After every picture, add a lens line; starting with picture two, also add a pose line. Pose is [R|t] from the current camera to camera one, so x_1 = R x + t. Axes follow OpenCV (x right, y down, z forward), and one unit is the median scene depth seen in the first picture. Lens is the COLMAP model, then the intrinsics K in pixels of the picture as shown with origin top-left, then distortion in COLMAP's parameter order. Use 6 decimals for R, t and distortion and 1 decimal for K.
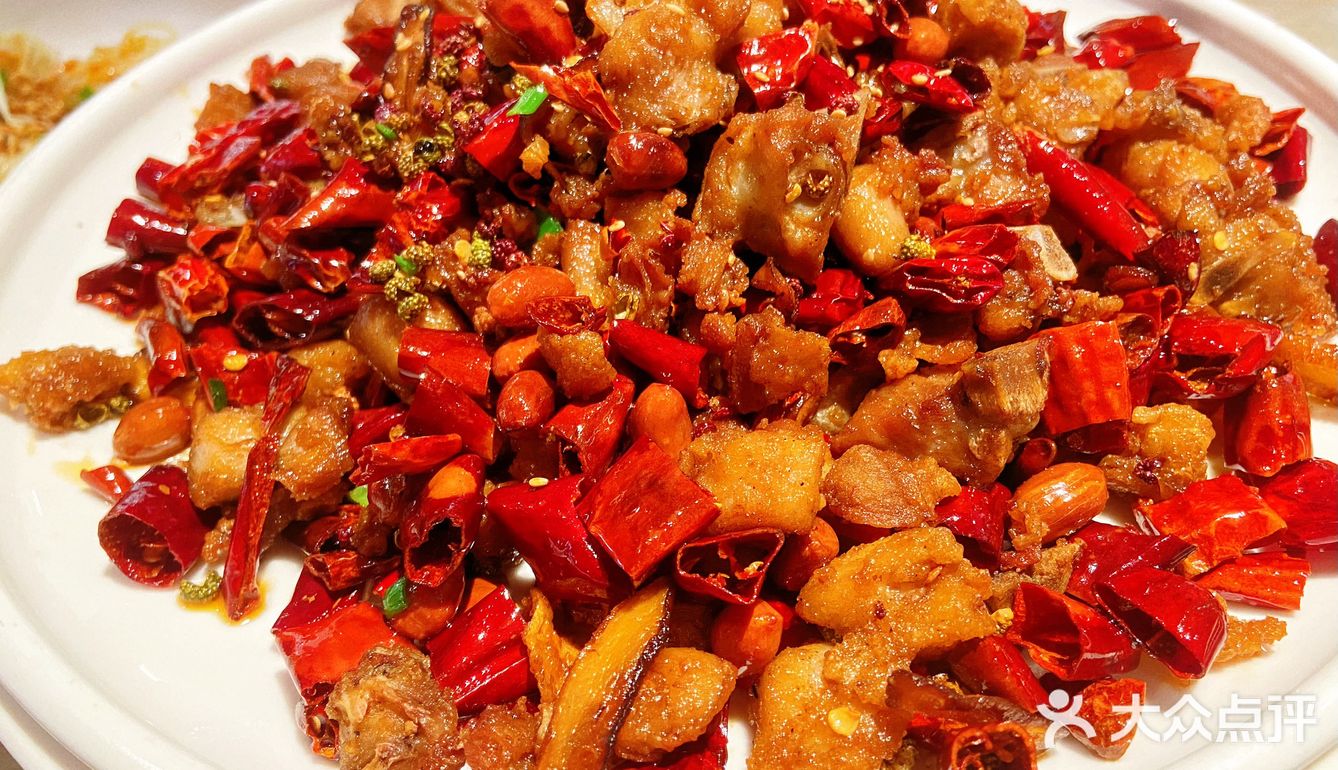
lens RADIAL K [[1142.6, 0, 674.7], [0, 1142.6, 348.4], [0, 0, 1]] dist [0.121133, -0.212846]
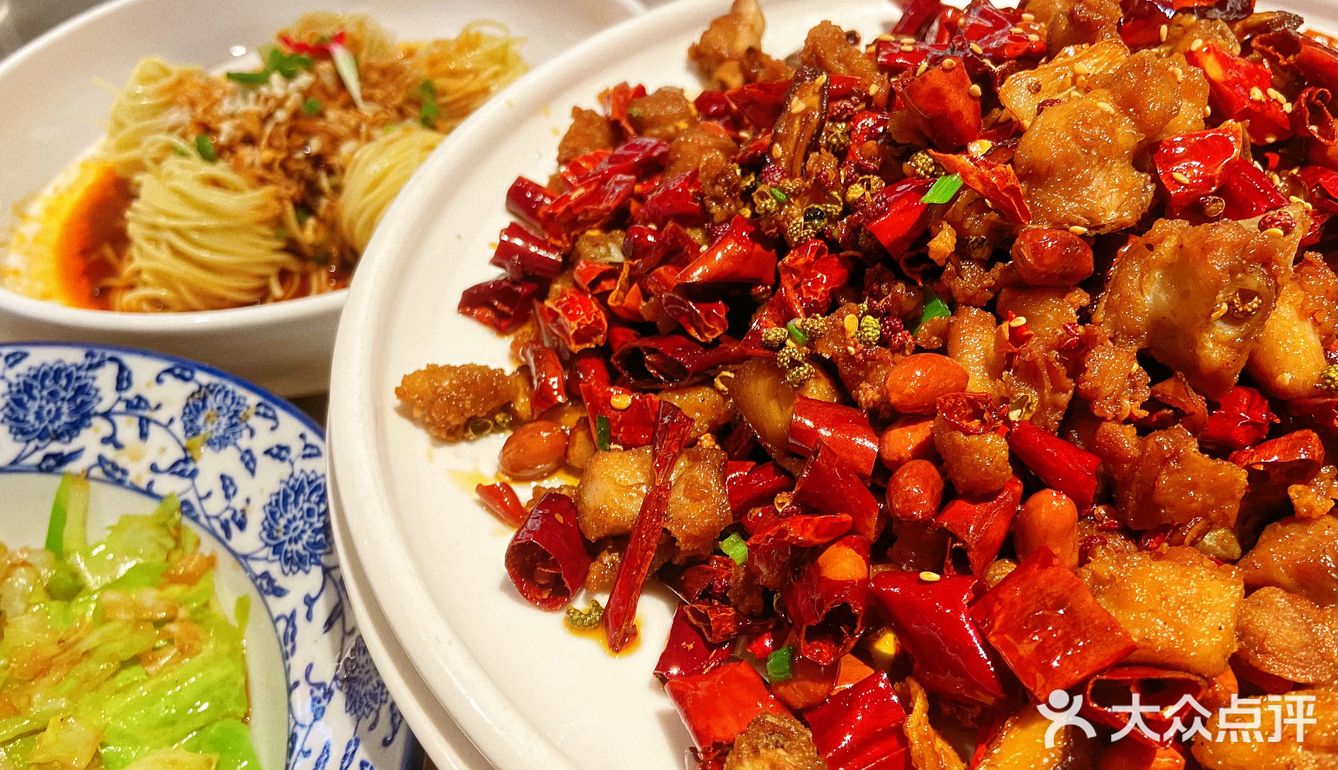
lens RADIAL K [[1142.6, 0, 674.7], [0, 1142.6, 348.4], [0, 0, 1]] dist [0.121133, -0.212846]
pose [[0.979996, 0.116679, -0.161227, -0.175076], [-0.113247, 0.993103, 0.030346, -0.078869], [0.163656, -0.011481, 0.986451, -0.037016]]
